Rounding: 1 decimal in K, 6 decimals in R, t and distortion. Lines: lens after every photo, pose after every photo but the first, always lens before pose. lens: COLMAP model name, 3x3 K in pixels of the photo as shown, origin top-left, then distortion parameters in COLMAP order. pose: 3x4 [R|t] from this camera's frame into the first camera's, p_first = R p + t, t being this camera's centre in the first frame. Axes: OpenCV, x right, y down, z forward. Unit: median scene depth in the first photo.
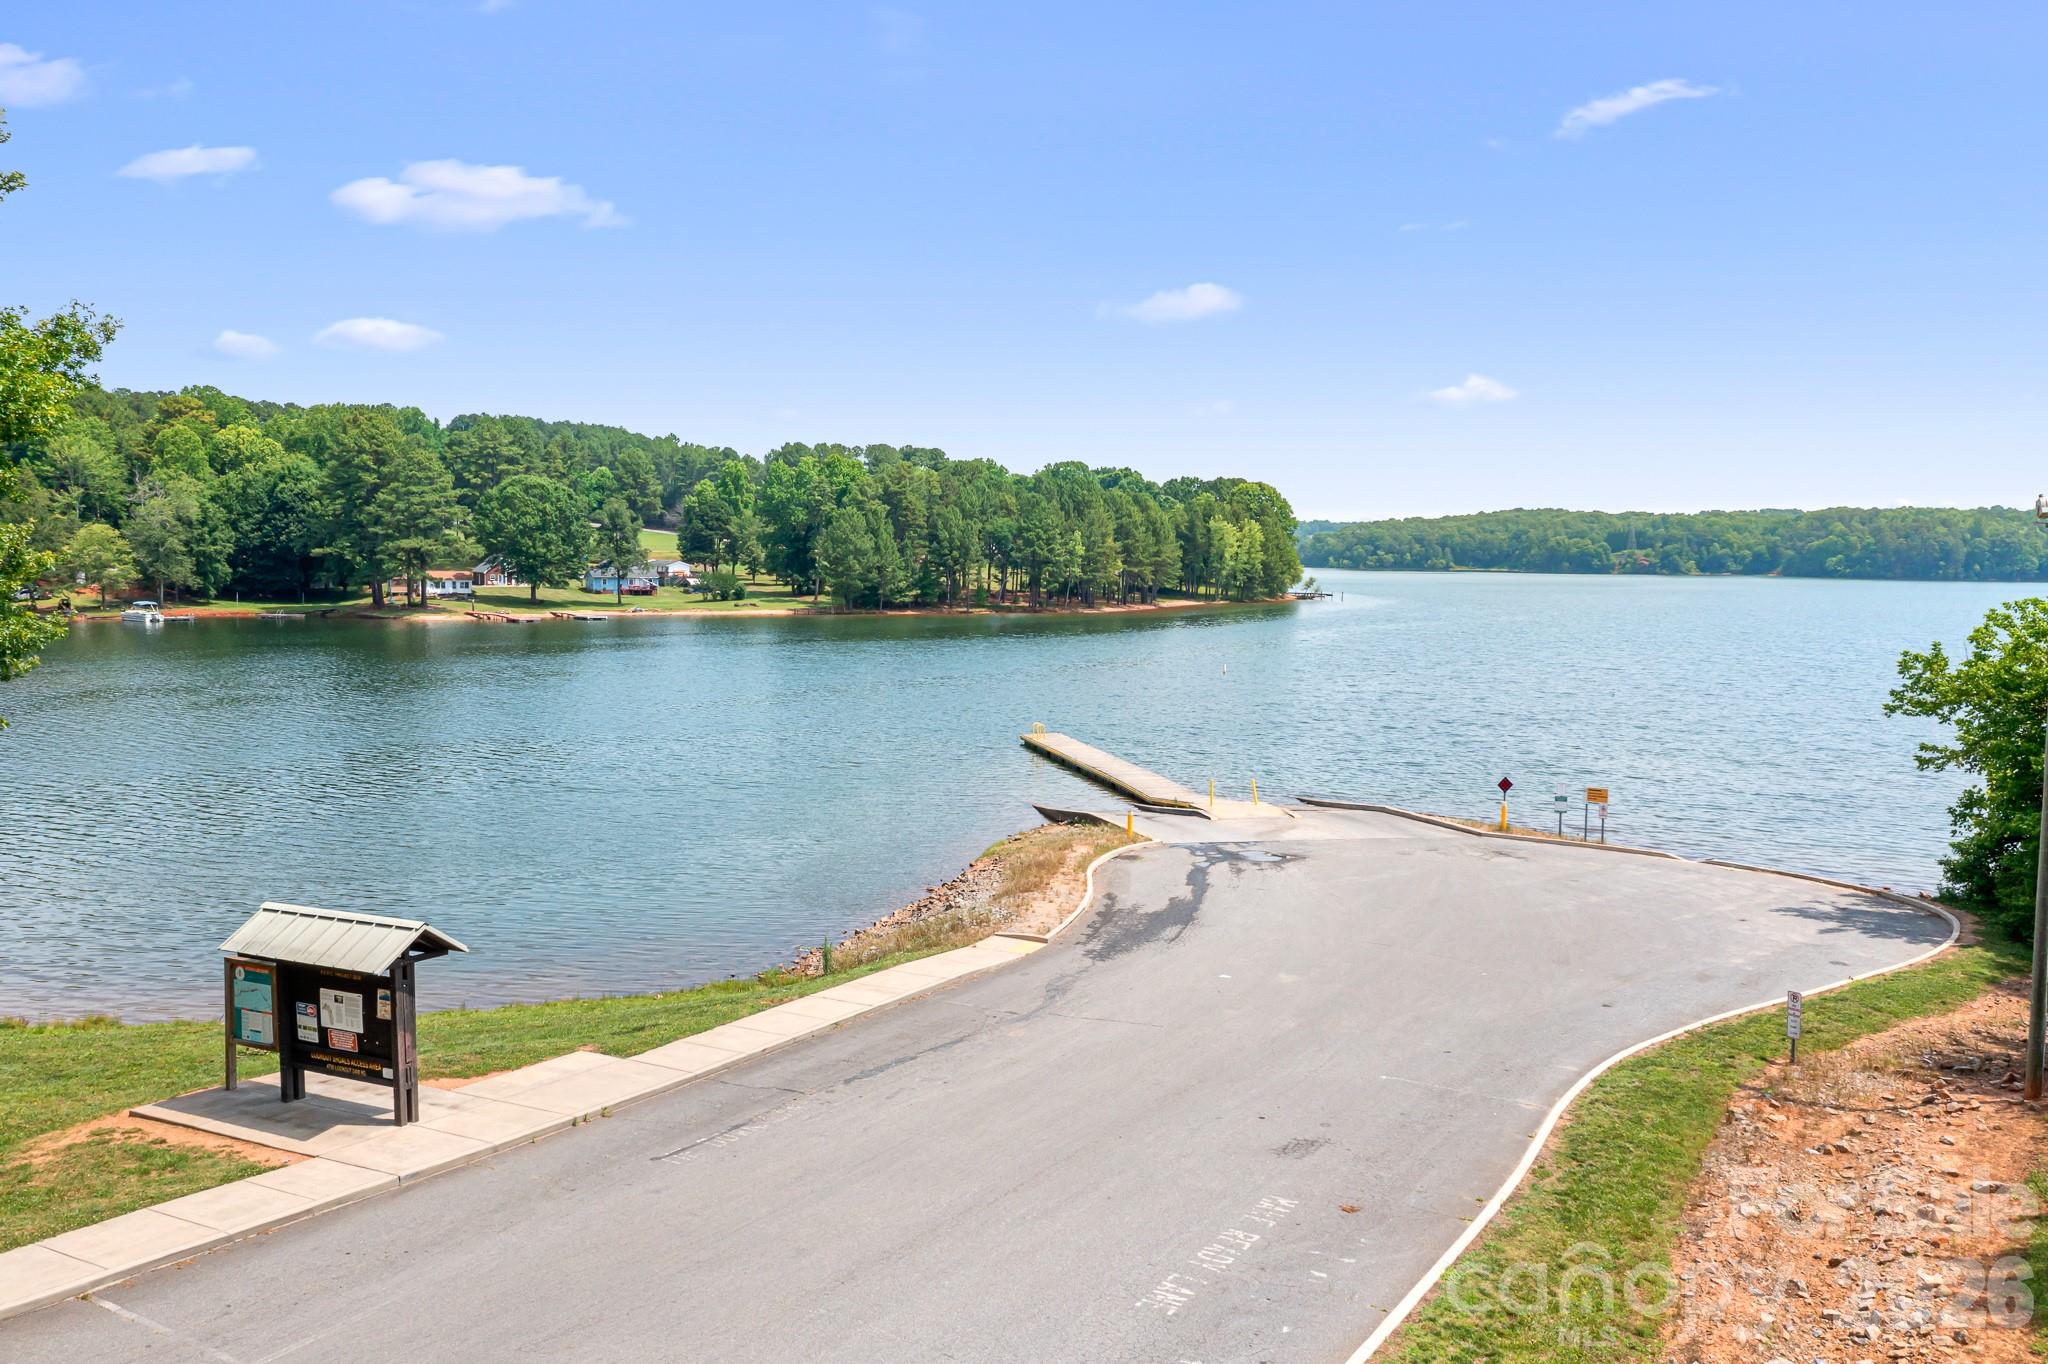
lens RADIAL K [[1625.3, 0, 1024.3], [0, 1625.3, 689.5], [0, 0, 1]] dist [-0.013188, 0.006754]
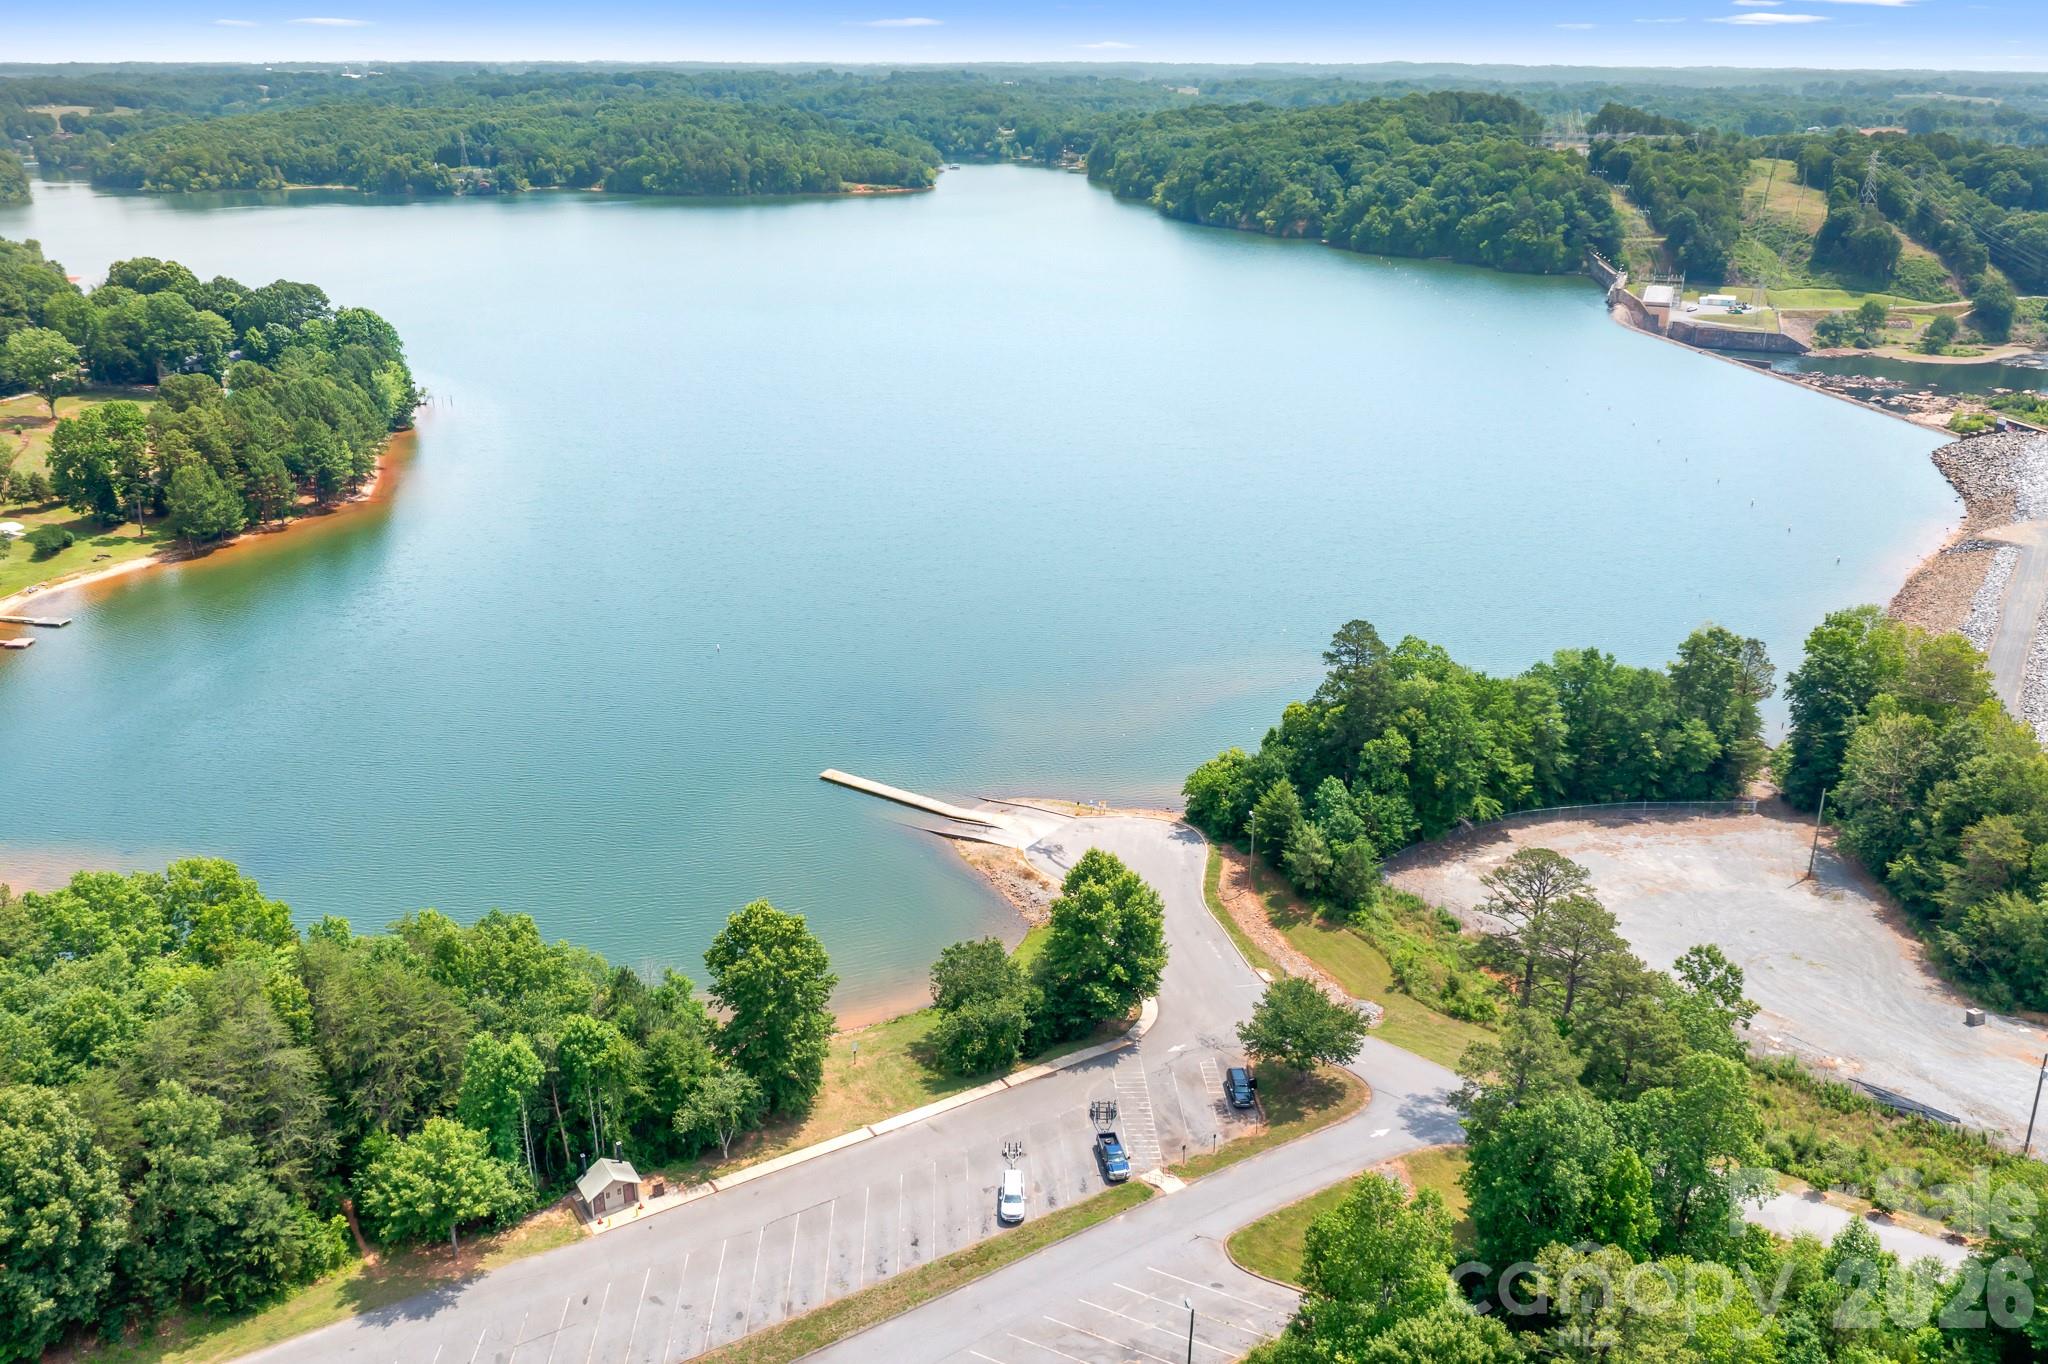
lens RADIAL K [[1625.3, 0, 1025.7], [0, 1625.3, 683.8], [0, 0, 1]] dist [-0.013188, 0.006754]
pose [[0.744144, -0.248732, 0.619986, -0.336733], [0.065170, 0.950699, 0.303190, -0.221275], [-0.664833, -0.185212, 0.723667, -0.261402]]
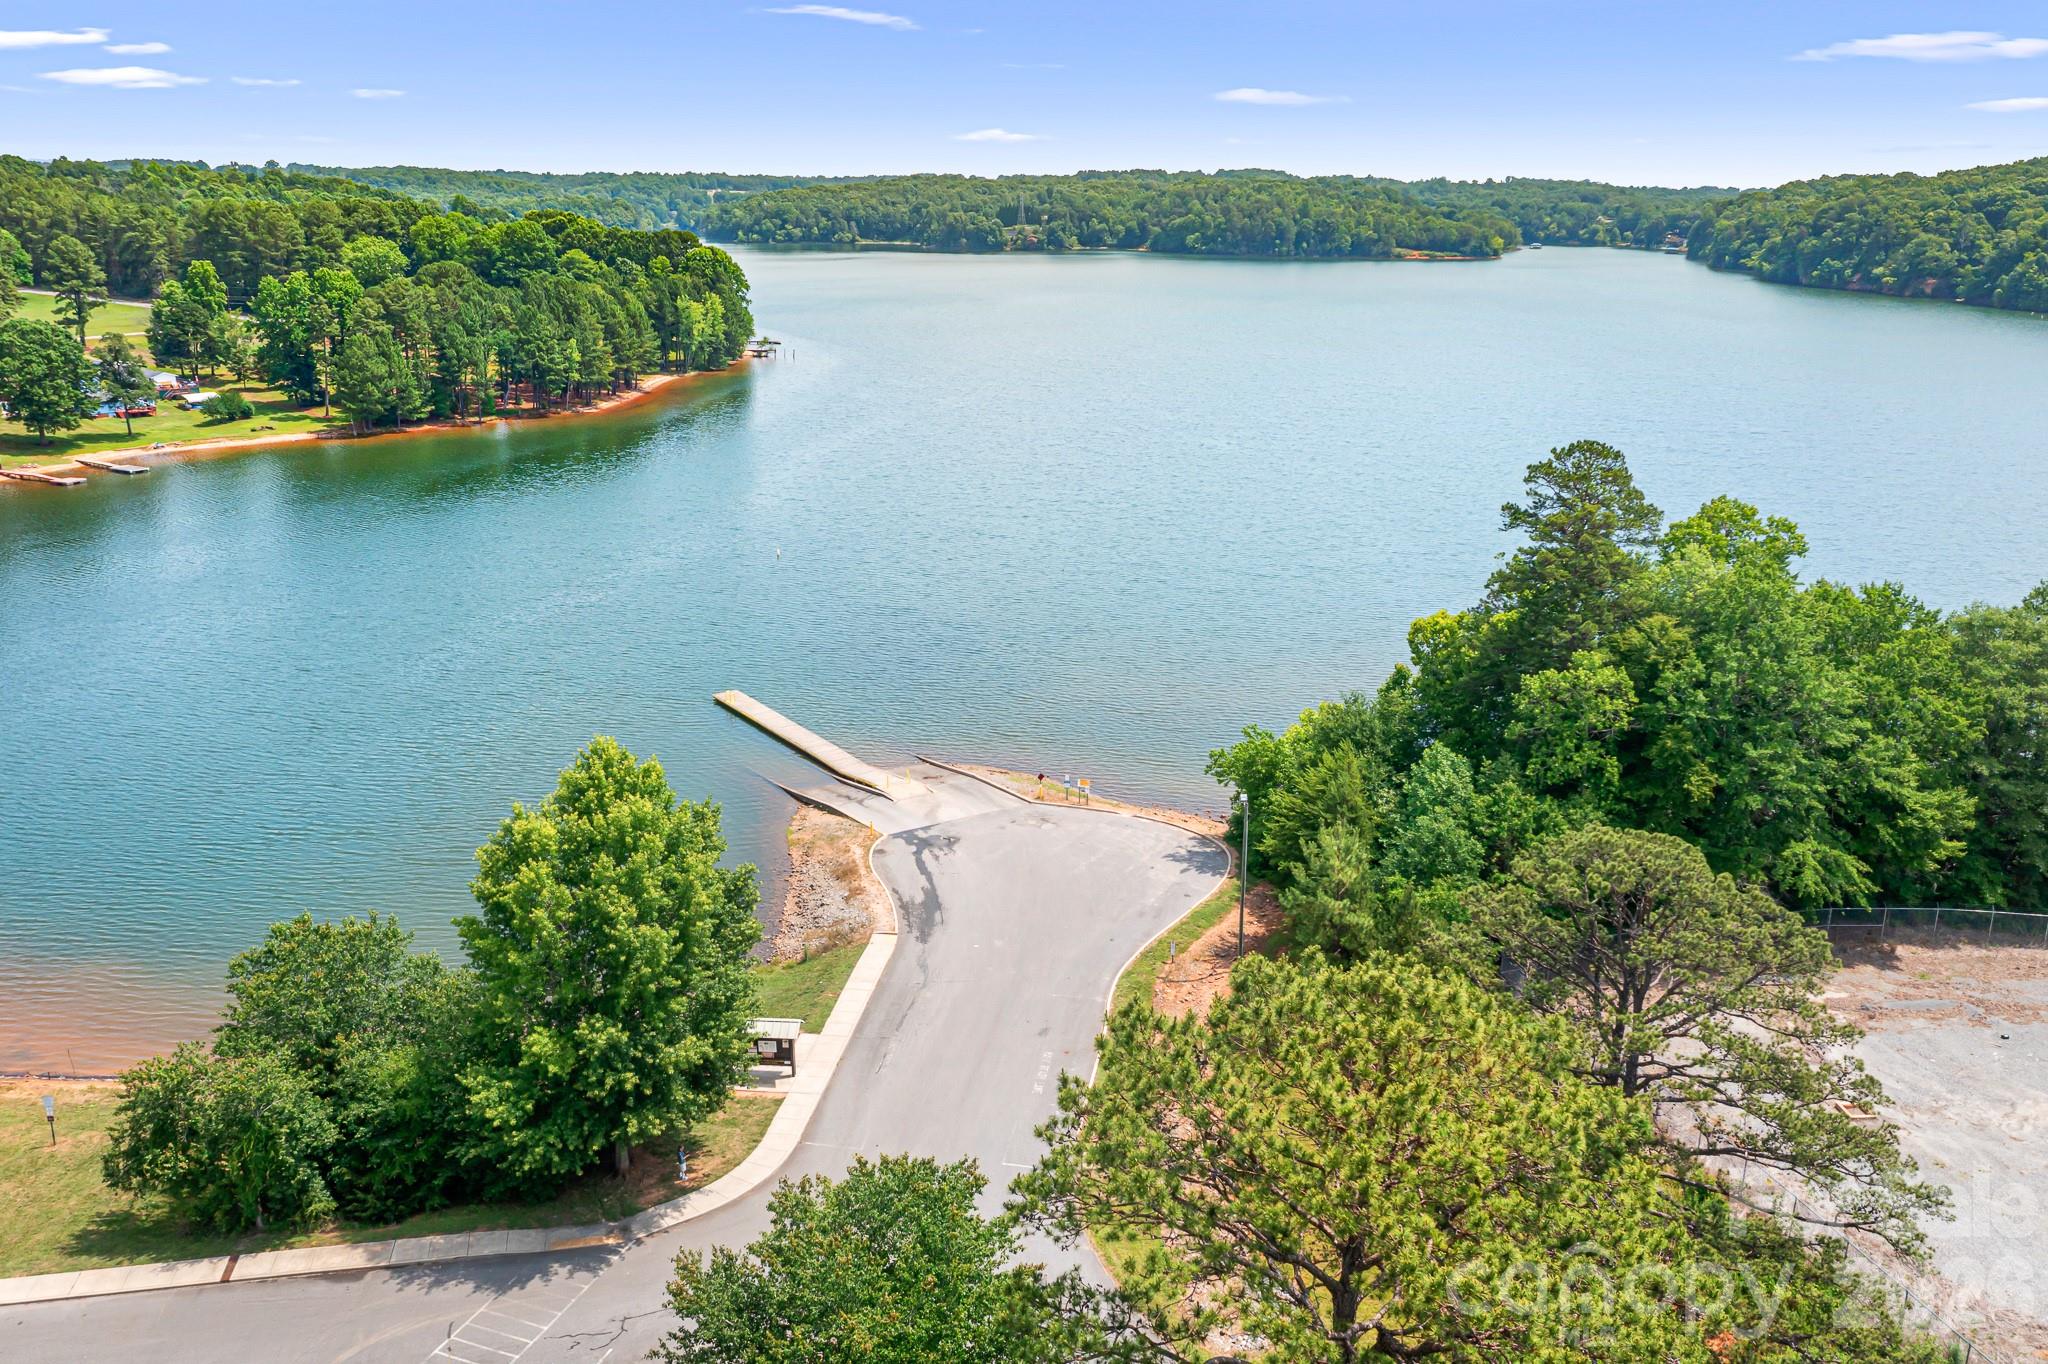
lens RADIAL K [[1625.3, 0, 1026.5], [0, 1625.3, 683.0], [0, 0, 1]] dist [-0.013188, 0.006754]
pose [[0.934442, -0.106045, 0.339959, -0.065271], [0.032085, 0.975822, 0.216201, -0.080895], [-0.354666, -0.191120, 0.915251, -0.136373]]
